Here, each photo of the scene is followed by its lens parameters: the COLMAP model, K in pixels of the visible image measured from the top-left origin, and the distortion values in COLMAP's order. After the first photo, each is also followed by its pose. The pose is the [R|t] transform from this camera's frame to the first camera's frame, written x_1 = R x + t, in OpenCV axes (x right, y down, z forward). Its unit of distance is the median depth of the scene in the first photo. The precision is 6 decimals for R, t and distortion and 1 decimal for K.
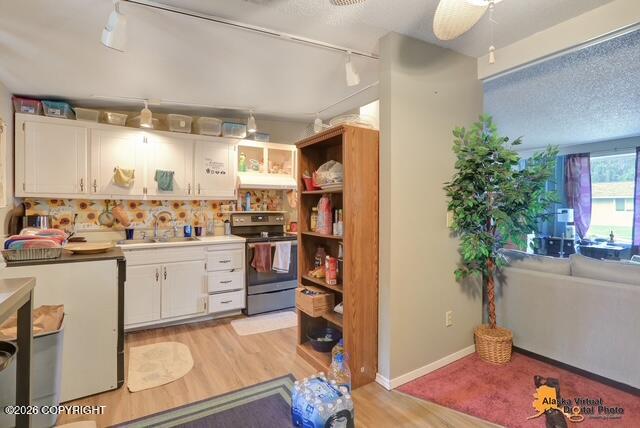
lens RADIAL K [[311.3, 0, 316.0], [0, 311.3, 208.7], [0, 0, 1]] dist [-0.021825, -0.000074]
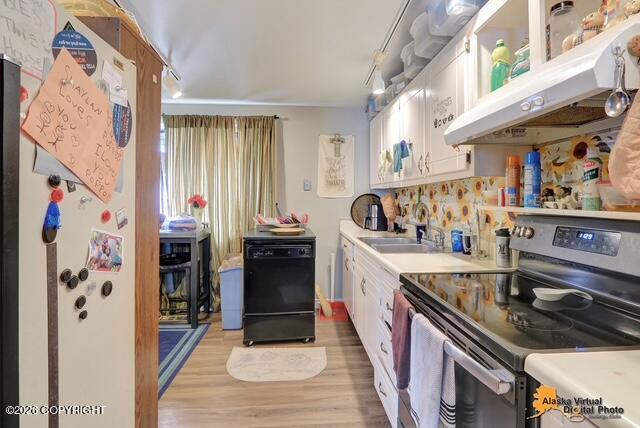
lens RADIAL K [[311.6, 0, 317.4], [0, 311.6, 197.9], [0, 0, 1]] dist [-0.015659, 0.000640]
pose [[-0.464936, -0.002153, -0.885342, 0.177843], [-0.006877, 0.999976, 0.001180, -0.001226], [0.885318, 0.006637, -0.464940, 1.037418]]
